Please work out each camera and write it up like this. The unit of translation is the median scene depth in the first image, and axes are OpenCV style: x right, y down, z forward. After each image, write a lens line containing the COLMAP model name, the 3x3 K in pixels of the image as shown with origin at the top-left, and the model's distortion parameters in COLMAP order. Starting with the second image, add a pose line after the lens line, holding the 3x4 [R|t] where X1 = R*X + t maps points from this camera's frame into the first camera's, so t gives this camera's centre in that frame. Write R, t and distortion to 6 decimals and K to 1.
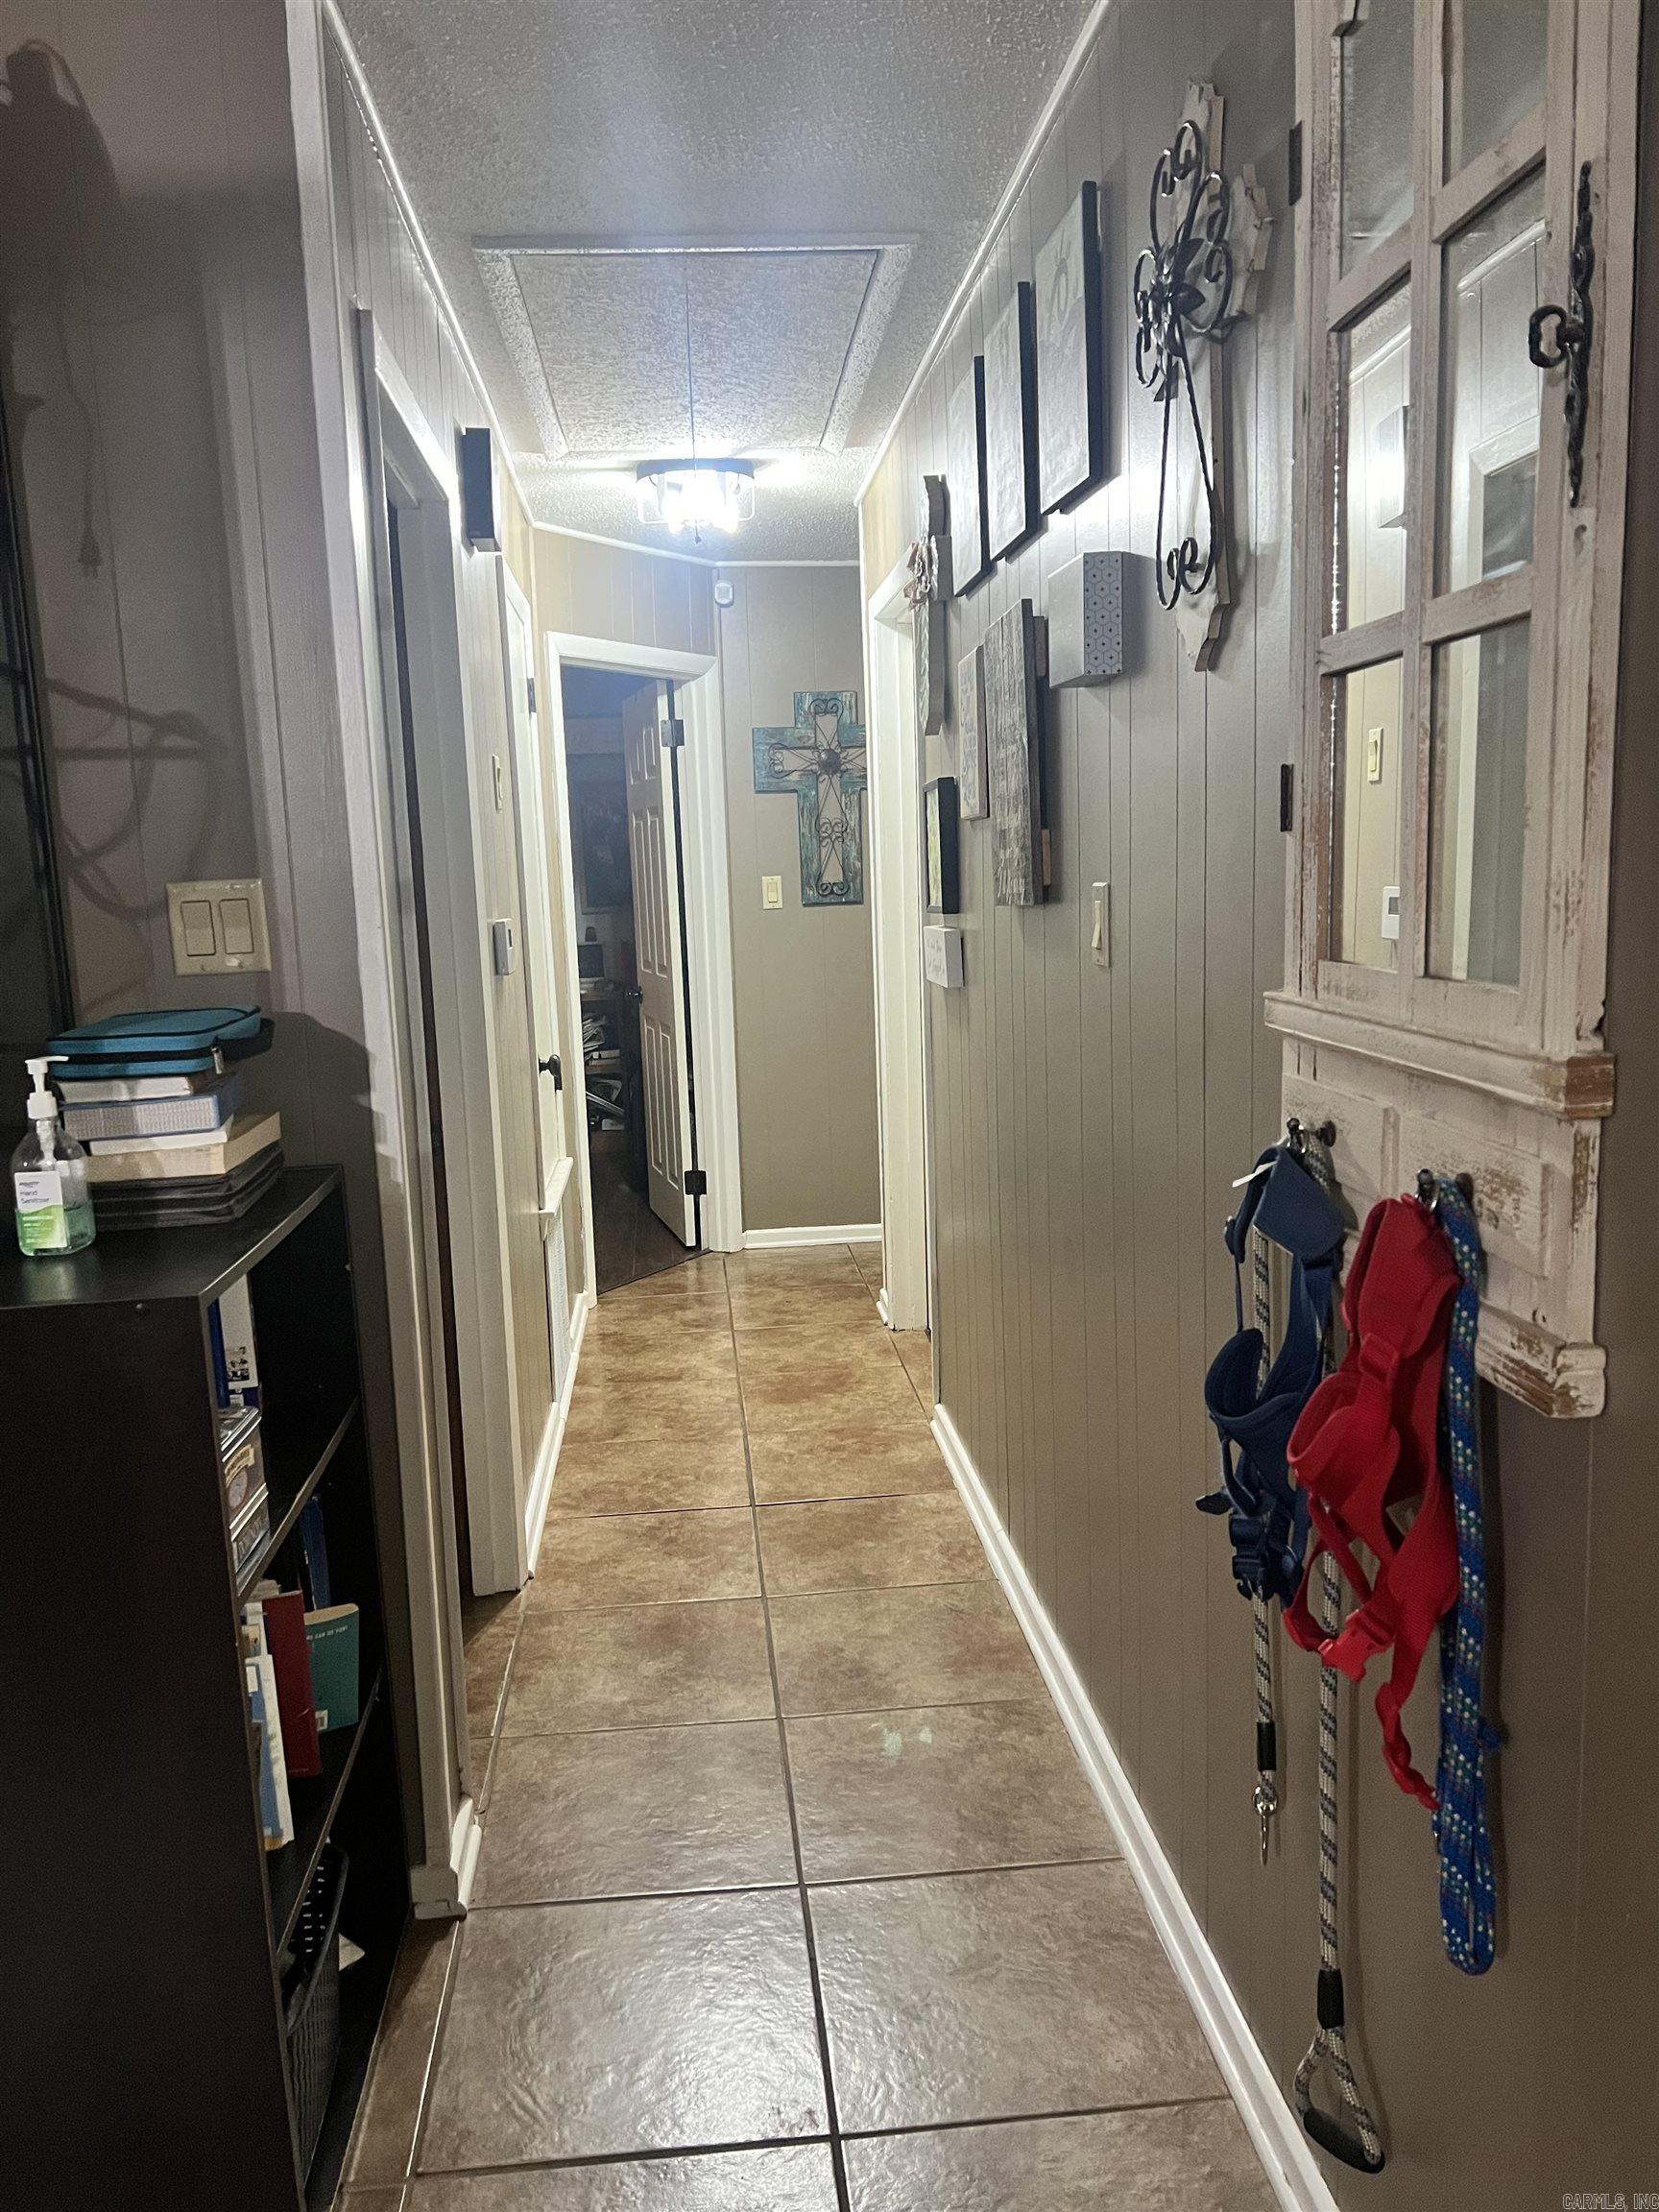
lens RADIAL K [[1546.9, 0, 829.5], [0, 1546.9, 1106.0], [0, 0, 1]] dist [0.121544, -0.154377]
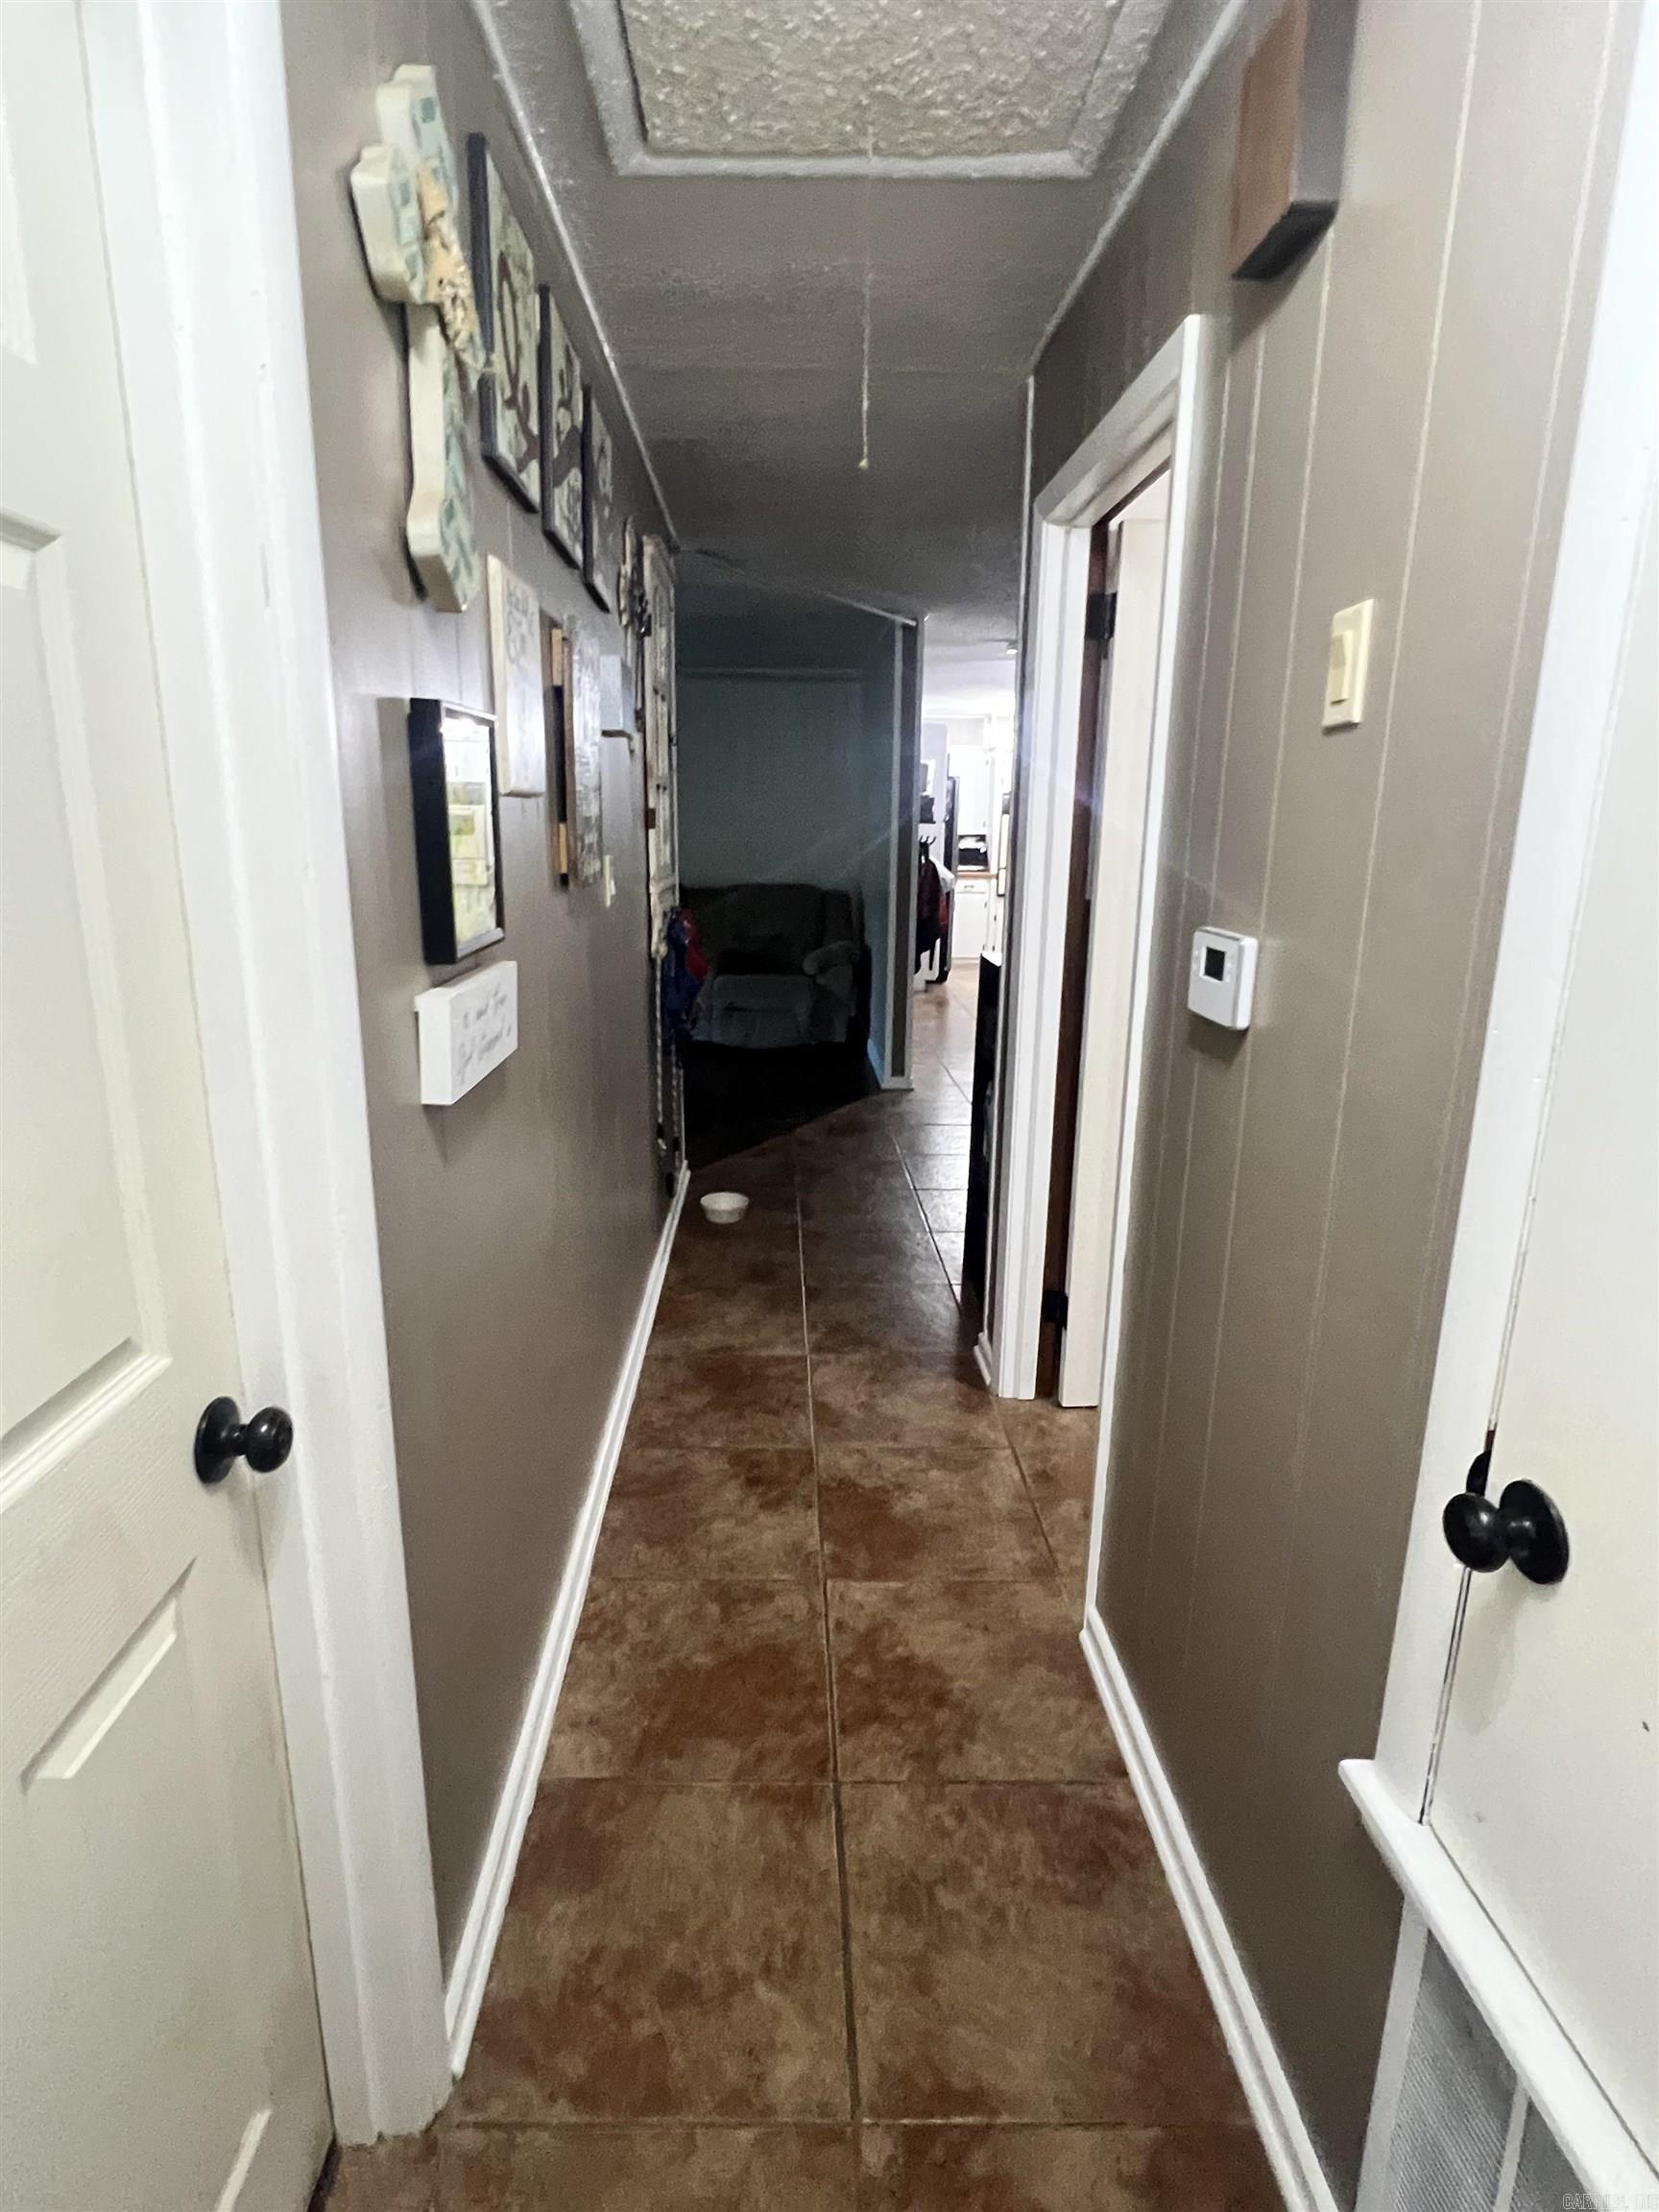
lens RADIAL K [[1168.3, 0, 829.5], [0, 1168.3, 1106.0], [0, 0, 1]] dist [-0.000200, -0.000012]
pose [[-0.998401, 0.009662, 0.055695, -0.078114], [0.030746, 0.919614, 0.391619, -0.227826], [-0.047434, 0.392705, -0.918440, 1.365319]]
